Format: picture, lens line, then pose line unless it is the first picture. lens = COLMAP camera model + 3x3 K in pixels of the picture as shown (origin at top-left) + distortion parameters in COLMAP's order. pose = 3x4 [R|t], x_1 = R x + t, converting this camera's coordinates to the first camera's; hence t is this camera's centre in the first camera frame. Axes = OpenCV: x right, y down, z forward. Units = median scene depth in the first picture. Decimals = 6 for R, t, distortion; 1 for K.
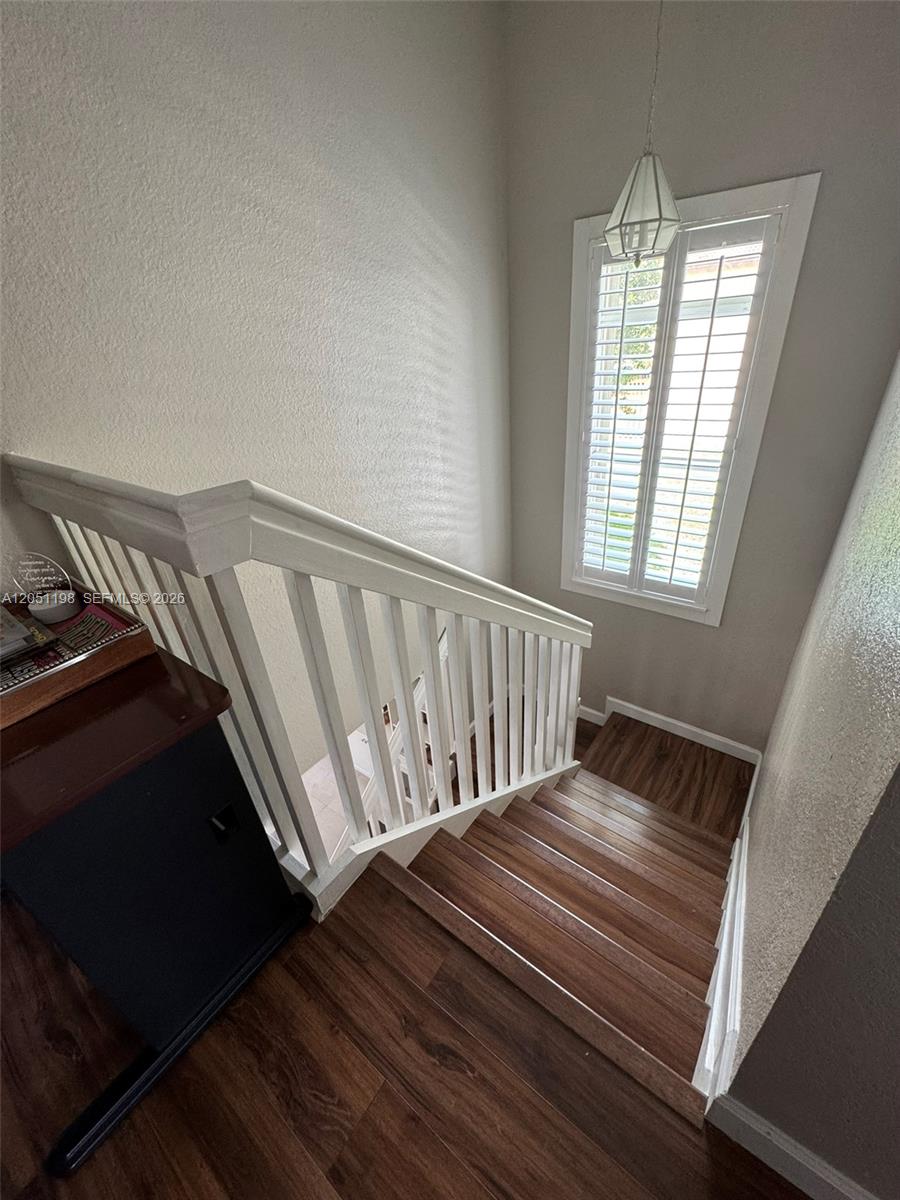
lens RADIAL K [[479.1, 0, 450.5], [0, 479.1, 605.8], [0, 0, 1]] dist [-0.003804, 0.000036]
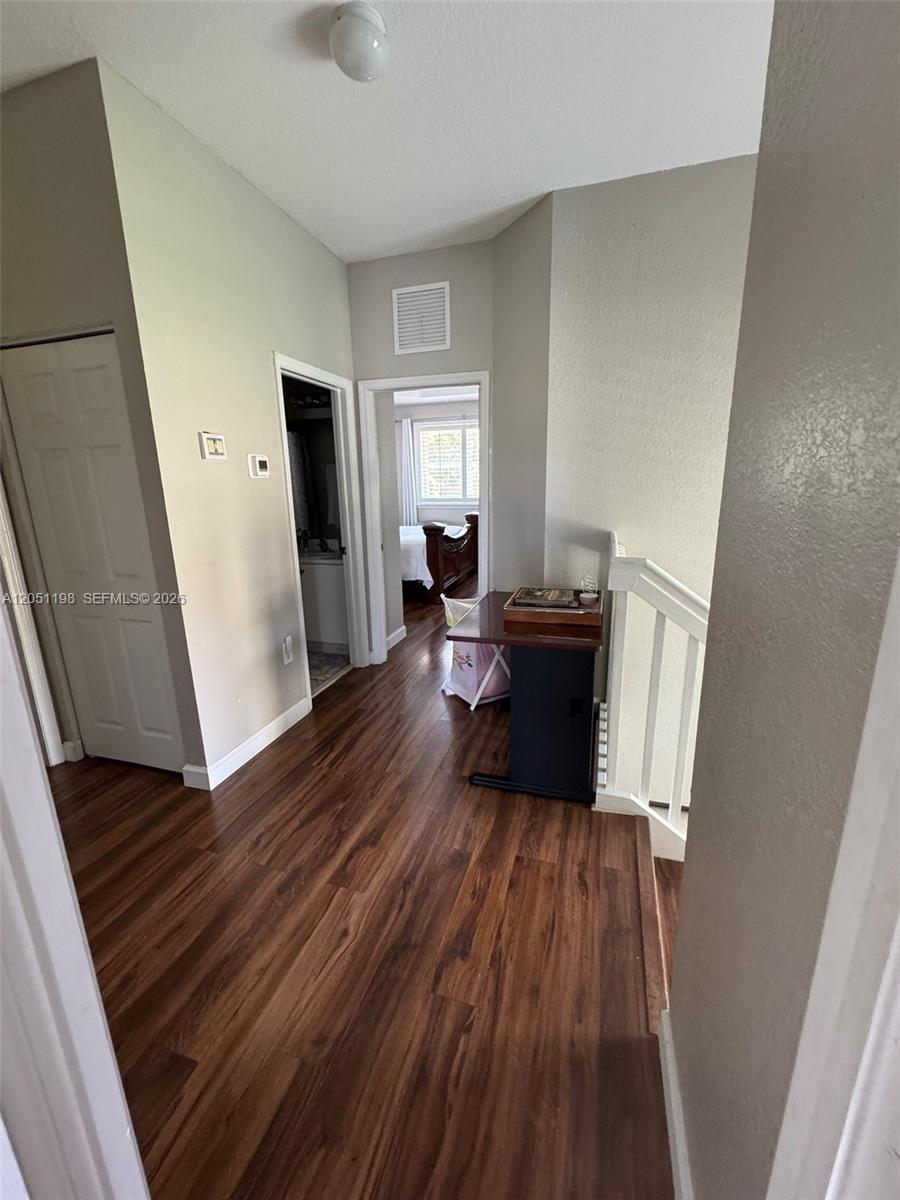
lens RADIAL K [[479.1, 0, 448.9], [0, 479.1, 602.3], [0, 0, 1]] dist [-0.003804, 0.000036]
pose [[0.326958, 0.291204, -0.899054, 1.116366], [-0.475112, 0.873024, 0.109990, 0.086218], [0.816925, 0.391189, 0.423797, -0.549654]]
